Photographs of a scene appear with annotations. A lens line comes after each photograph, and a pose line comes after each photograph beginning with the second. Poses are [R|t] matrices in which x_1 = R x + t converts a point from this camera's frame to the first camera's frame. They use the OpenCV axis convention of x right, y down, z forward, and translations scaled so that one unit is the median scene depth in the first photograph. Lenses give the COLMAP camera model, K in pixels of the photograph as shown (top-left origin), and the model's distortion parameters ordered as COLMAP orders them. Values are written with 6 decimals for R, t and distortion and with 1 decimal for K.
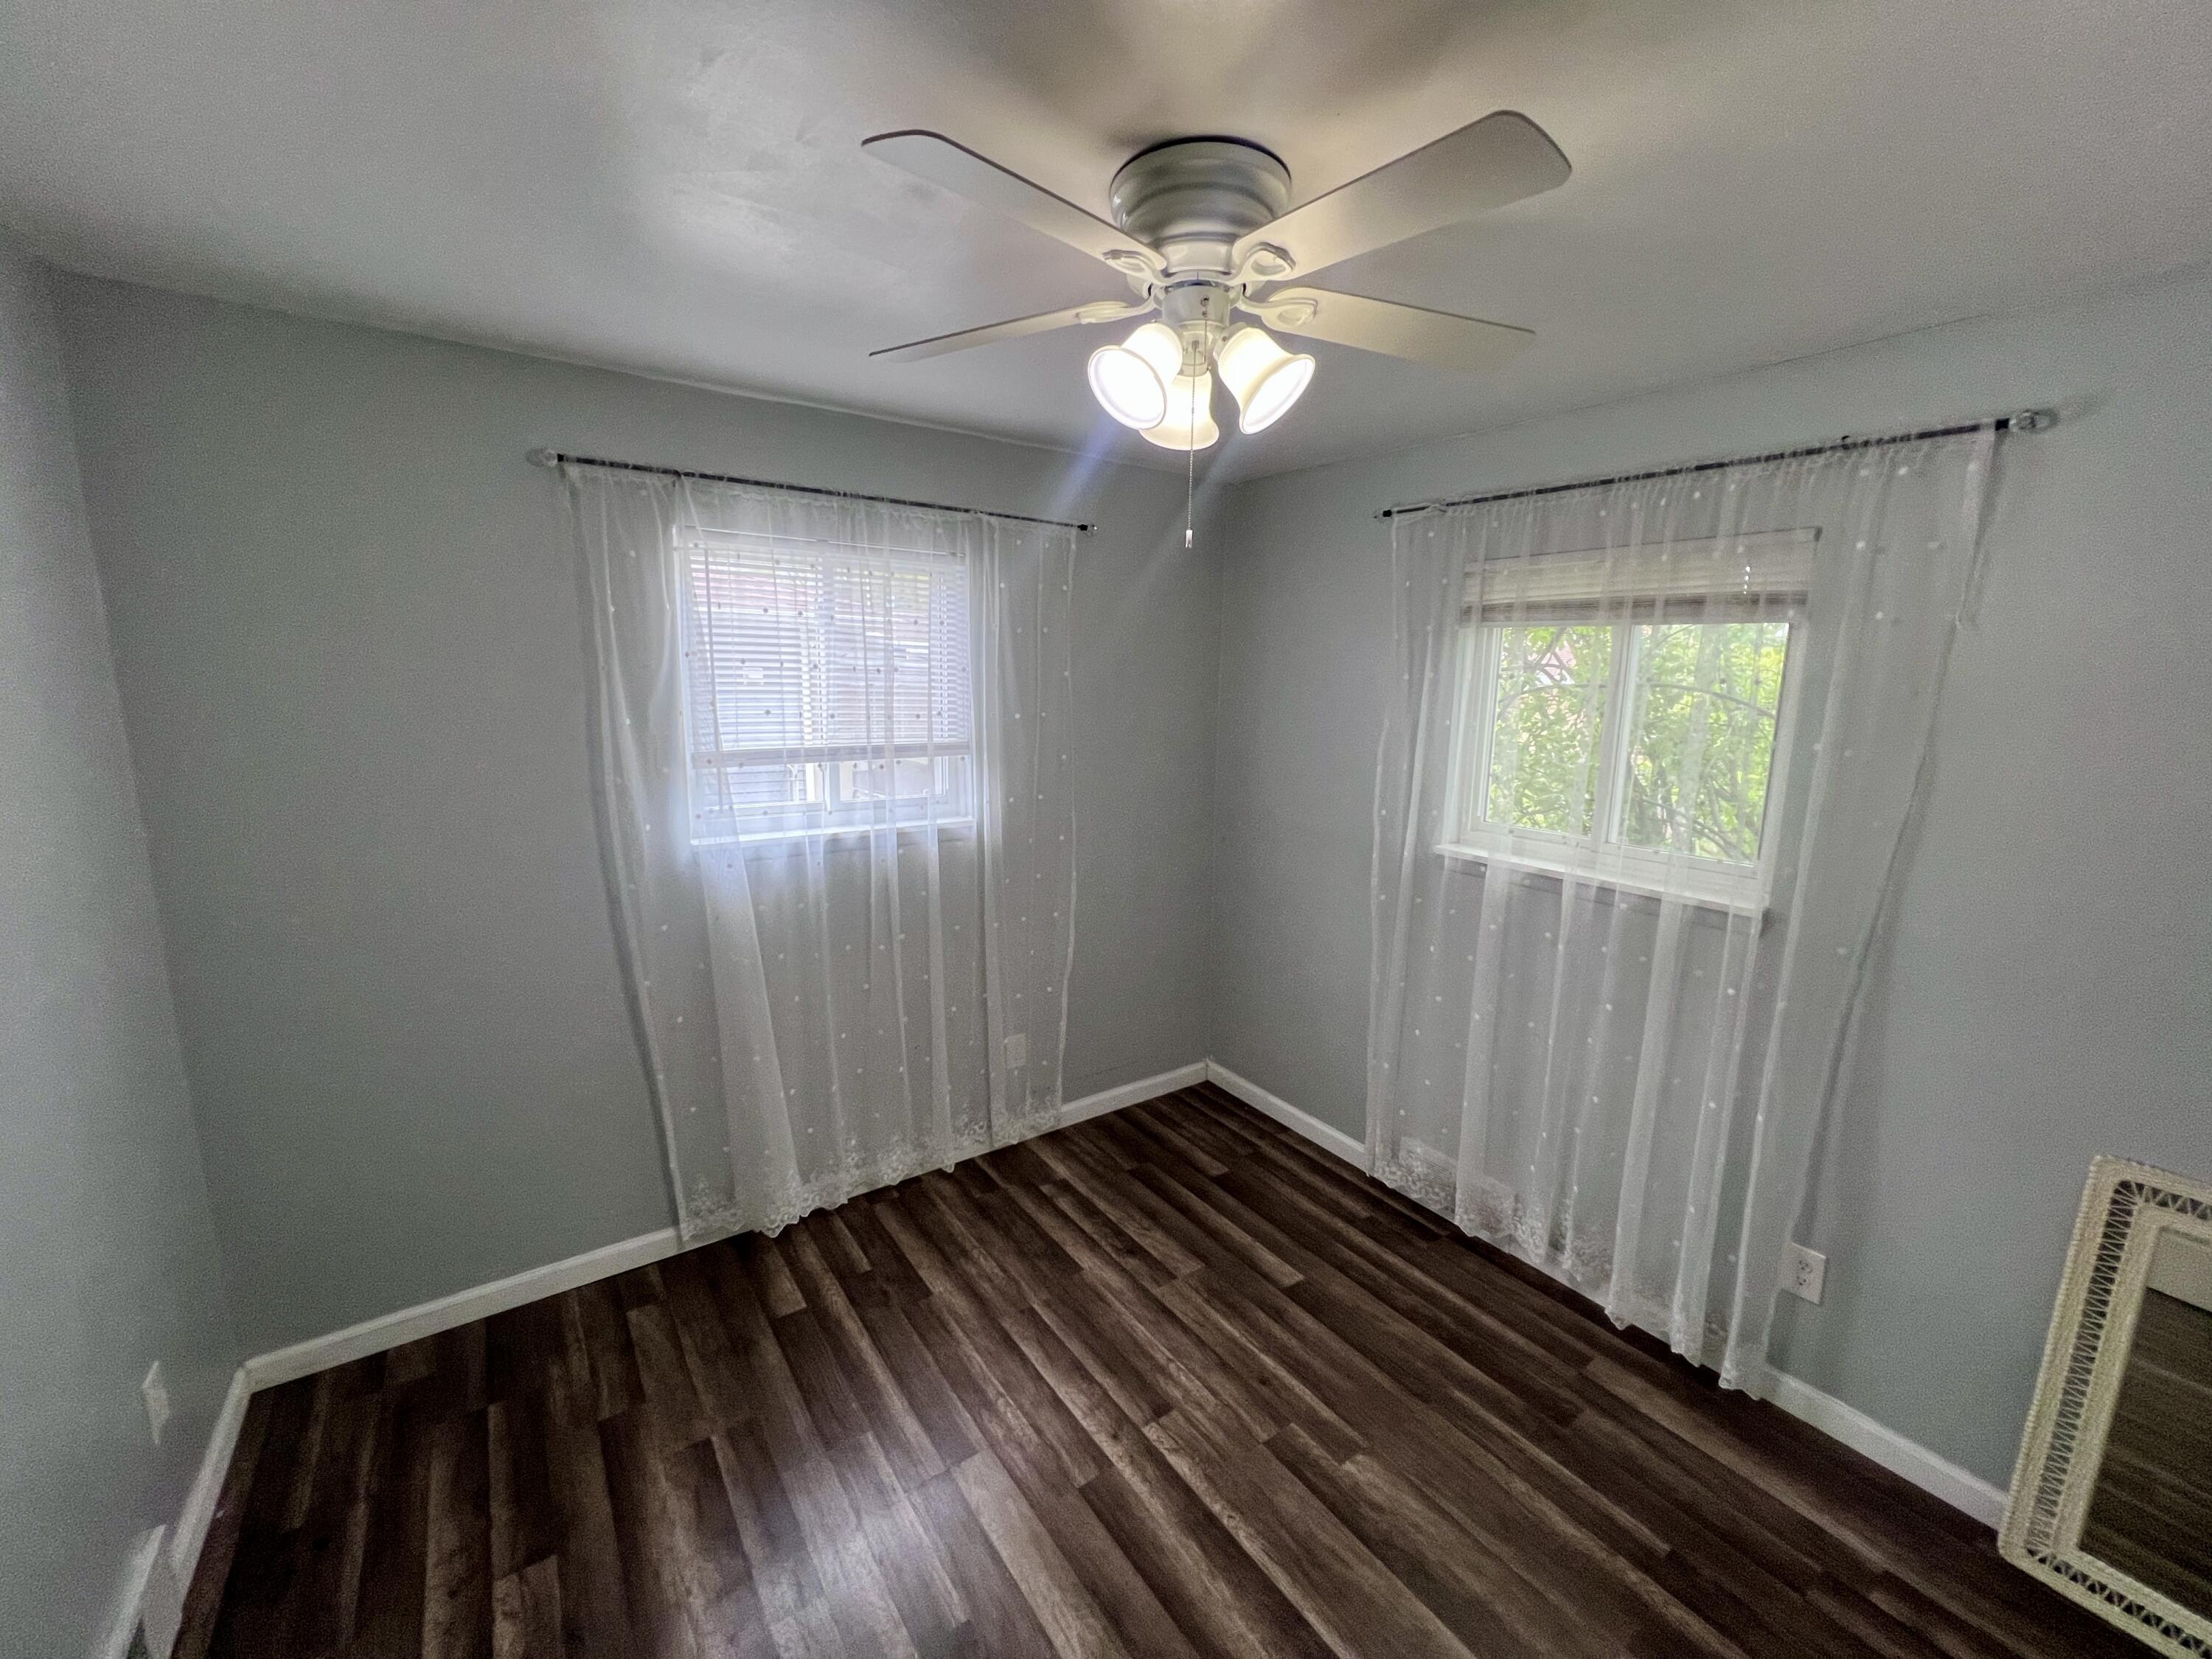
lens RADIAL K [[883.7, 0, 1099.0], [0, 883.7, 836.6], [0, 0, 1]] dist [-0.001120, -0.000254]
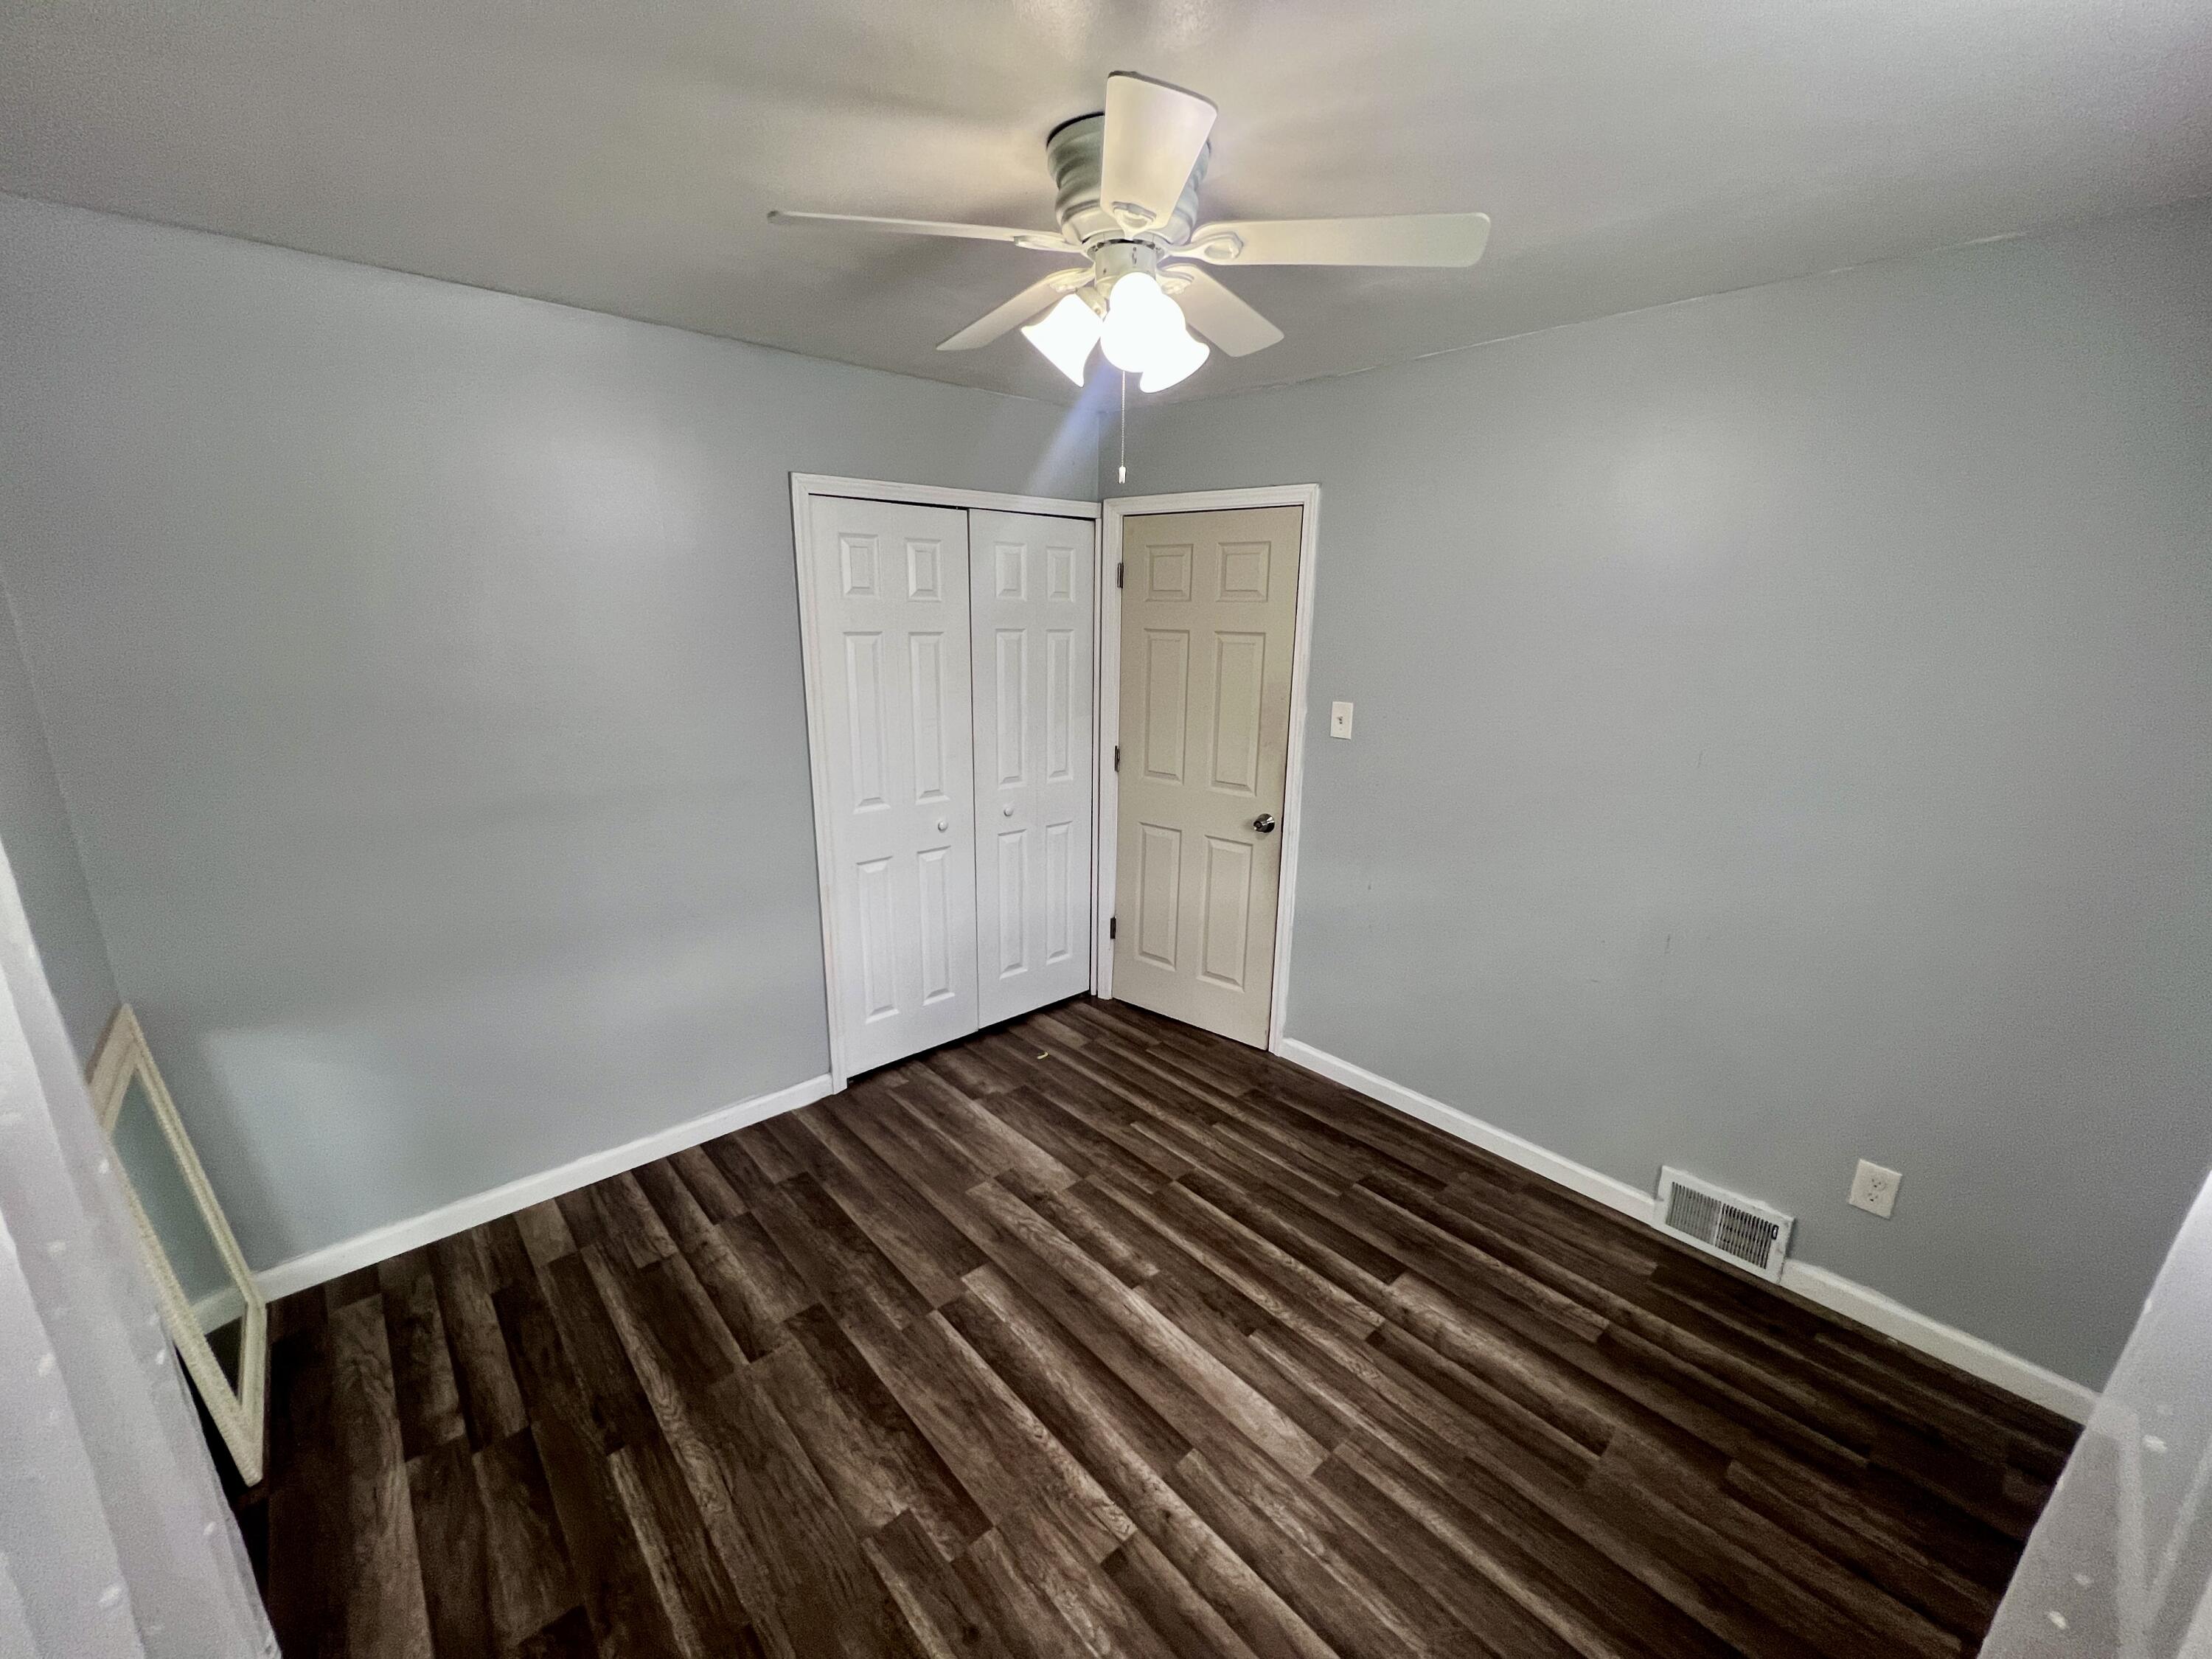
lens RADIAL K [[883.7, 0, 1114.1], [0, 883.7, 818.5], [0, 0, 1]] dist [-0.001120, -0.000254]
pose [[-0.990164, 0.005230, -0.139813, 0.188908], [-0.052714, 0.911714, 0.407430, -0.280591], [0.129600, 0.410793, -0.902471, 1.528836]]
